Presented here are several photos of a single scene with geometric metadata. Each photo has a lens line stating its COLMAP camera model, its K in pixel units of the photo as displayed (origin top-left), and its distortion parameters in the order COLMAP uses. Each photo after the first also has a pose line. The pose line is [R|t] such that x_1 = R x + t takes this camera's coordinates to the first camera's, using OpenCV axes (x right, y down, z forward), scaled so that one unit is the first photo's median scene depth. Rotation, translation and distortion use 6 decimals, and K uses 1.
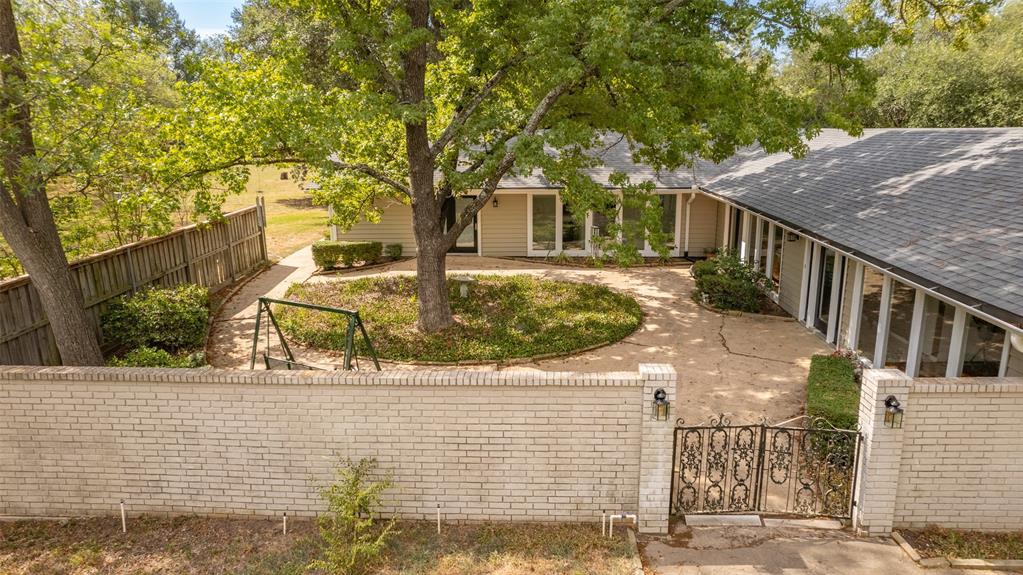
lens RADIAL K [[653.9, 0, 515.0], [0, 653.9, 288.8], [0, 0, 1]] dist [-0.006125, 0.000583]
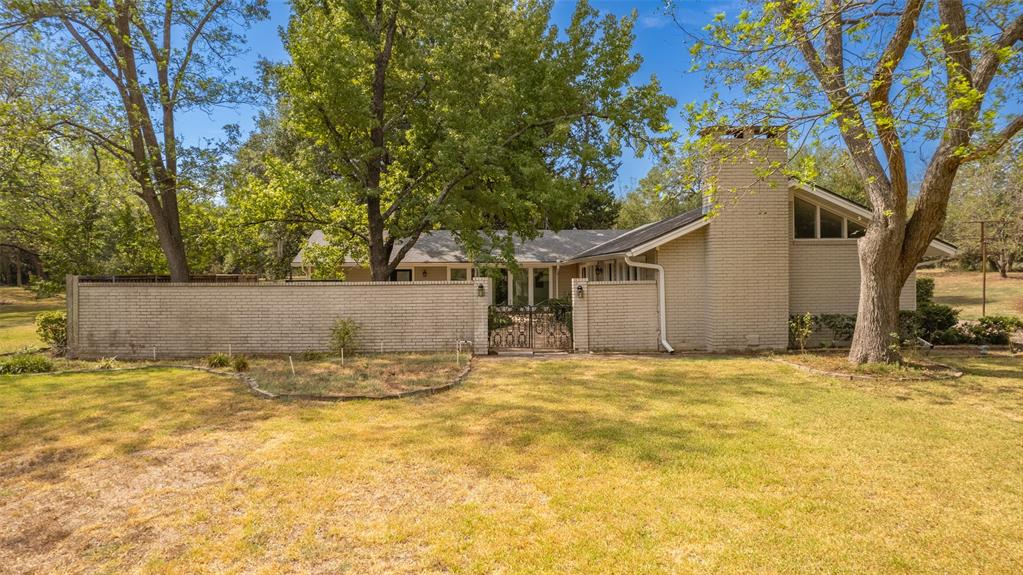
lens RADIAL K [[653.9, 0, 510.0], [0, 653.9, 282.9], [0, 0, 1]] dist [-0.006125, 0.000583]
pose [[0.997286, 0.001154, 0.073612, 0.082862], [0.016026, 0.972498, -0.232361, 0.367052], [-0.071856, 0.232910, 0.969840, -0.663714]]
